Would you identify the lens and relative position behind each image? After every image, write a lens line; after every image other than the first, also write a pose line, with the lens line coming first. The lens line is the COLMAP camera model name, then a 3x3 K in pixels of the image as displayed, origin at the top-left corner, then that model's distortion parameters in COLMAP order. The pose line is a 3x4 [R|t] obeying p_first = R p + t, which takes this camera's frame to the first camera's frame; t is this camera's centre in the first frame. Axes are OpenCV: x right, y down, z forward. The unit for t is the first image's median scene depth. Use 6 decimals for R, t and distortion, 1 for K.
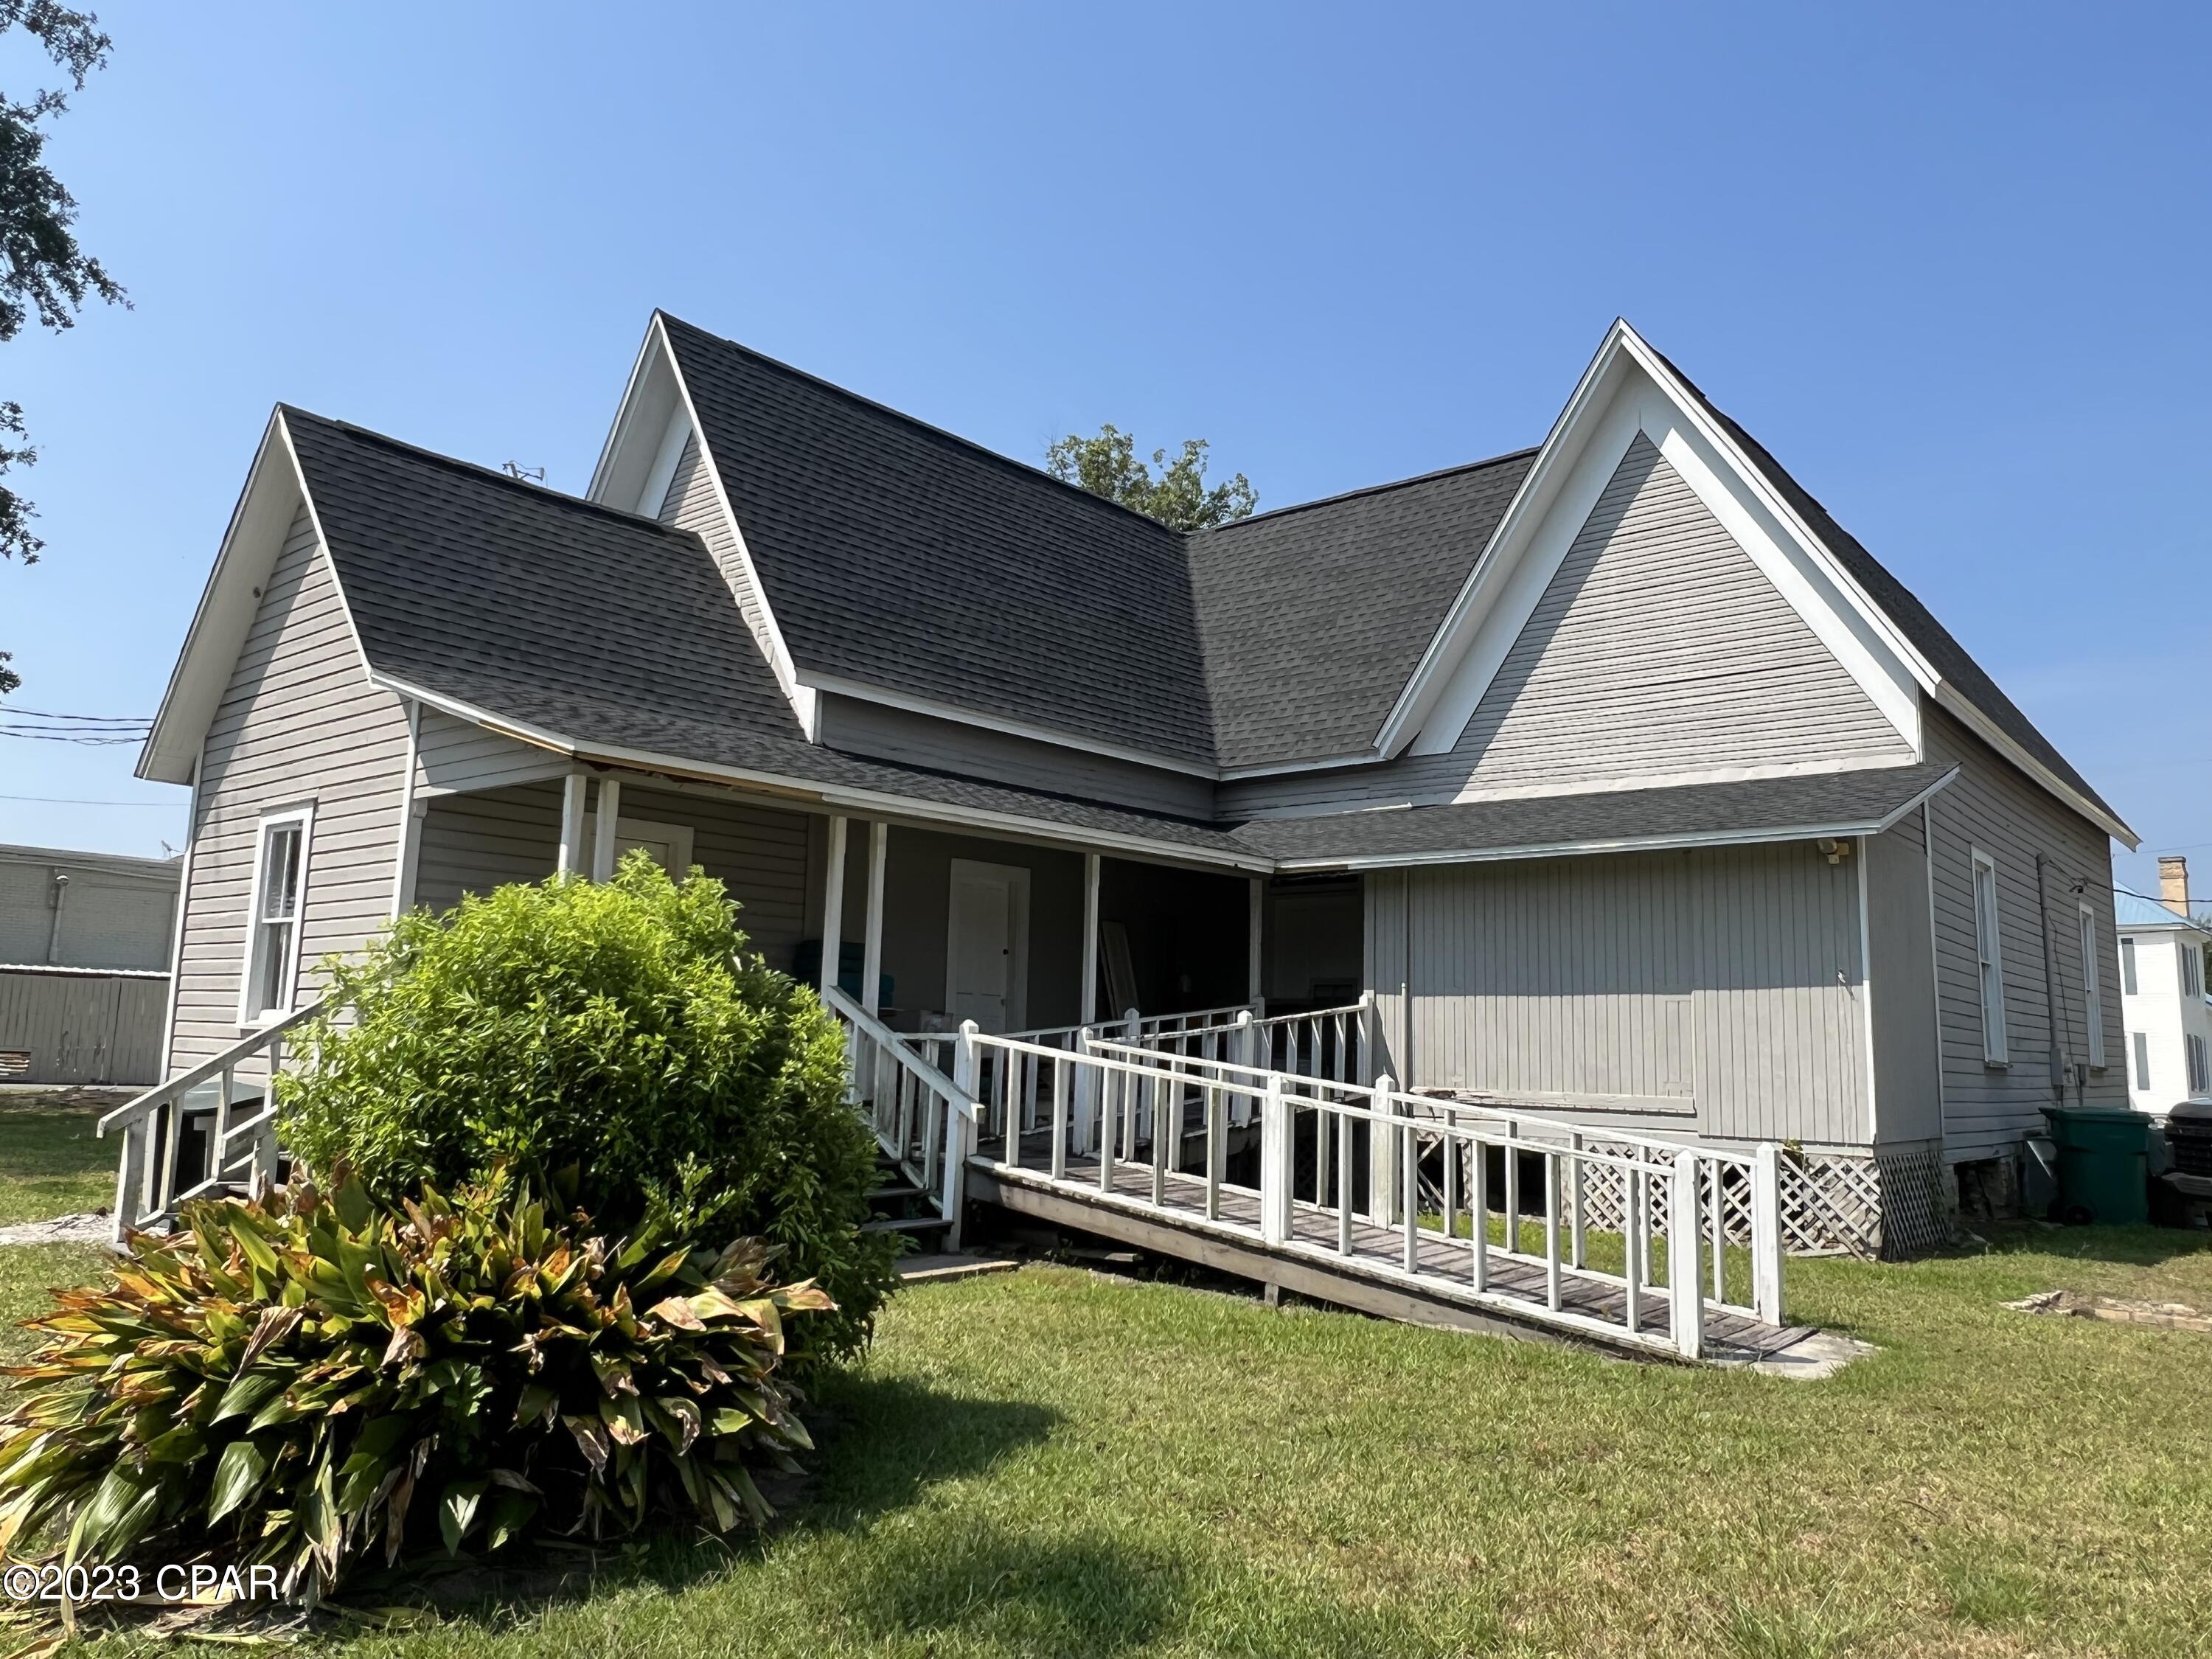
lens RADIAL K [[1560.9, 0, 1108.3], [0, 1560.9, 820.3], [0, 0, 1]] dist [-0.002367, -0.005486]
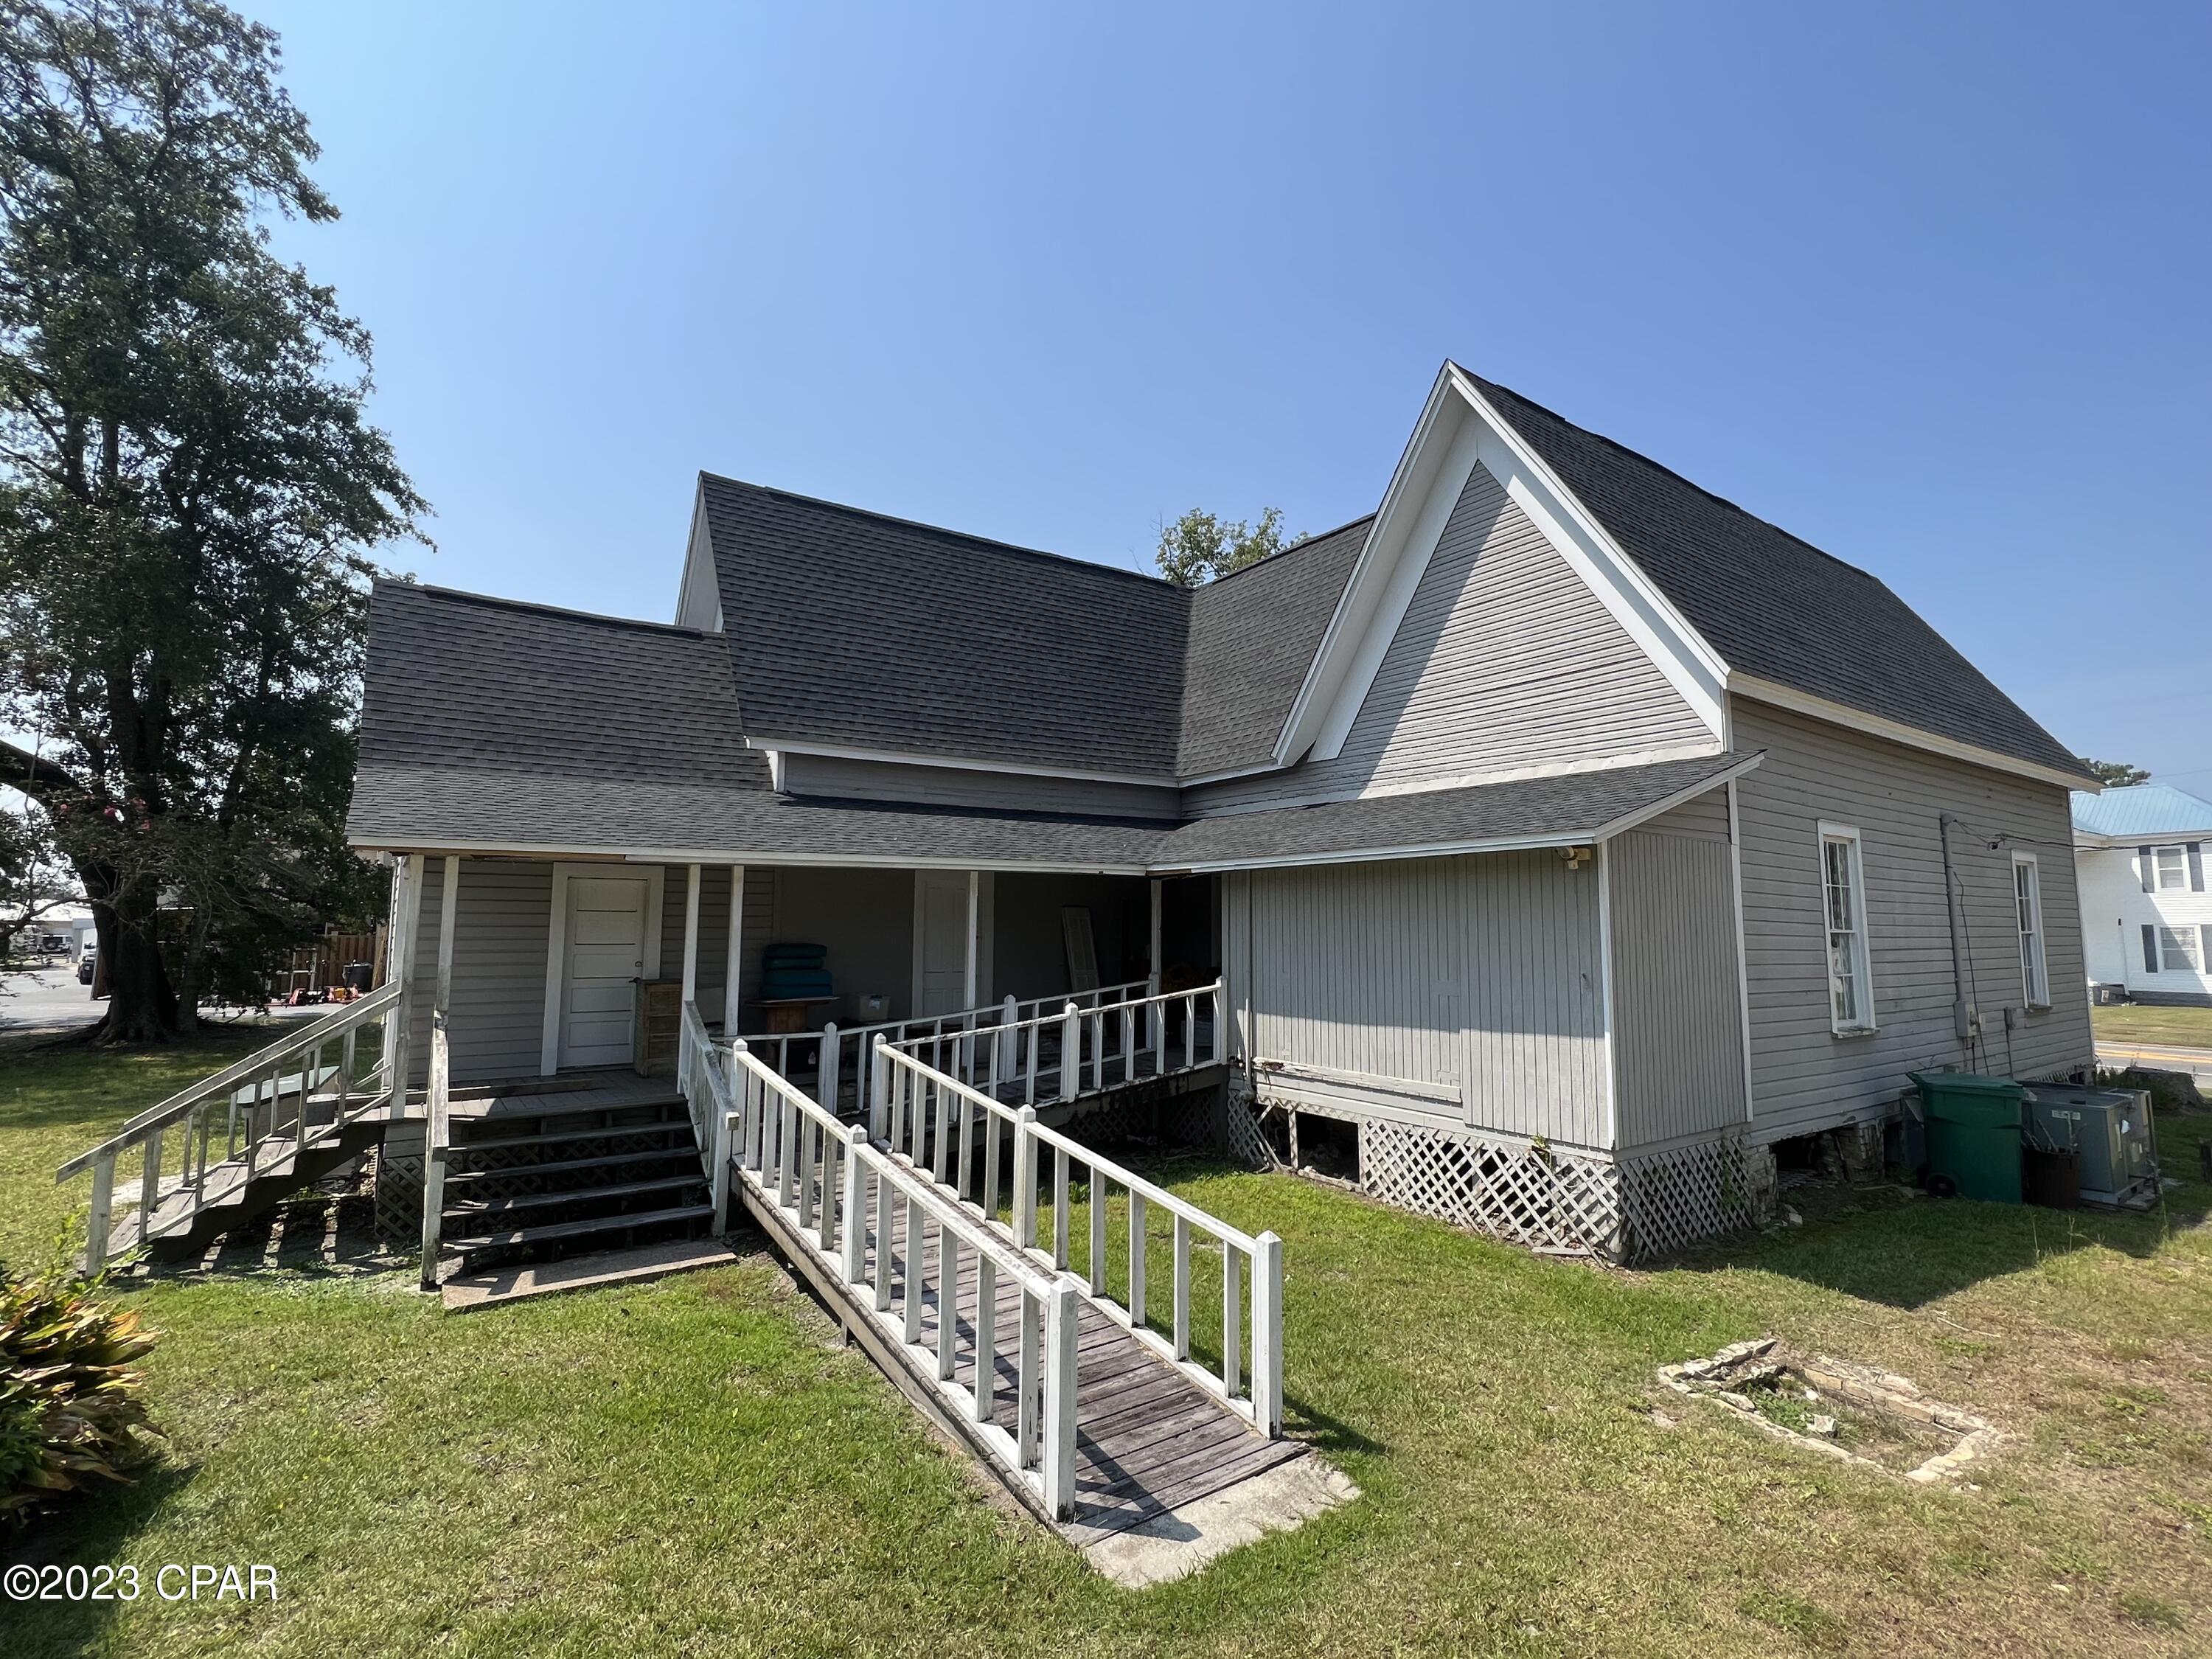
lens RADIAL K [[1030.7, 0, 1117.3], [0, 1030.7, 824.4], [0, 0, 1]] dist [-0.001140, 0.000983]
pose [[0.965196, -0.047261, -0.257222, 0.315759], [0.058425, 0.997645, 0.035931, -0.038165], [0.254918, -0.049709, 0.965684, 0.250318]]
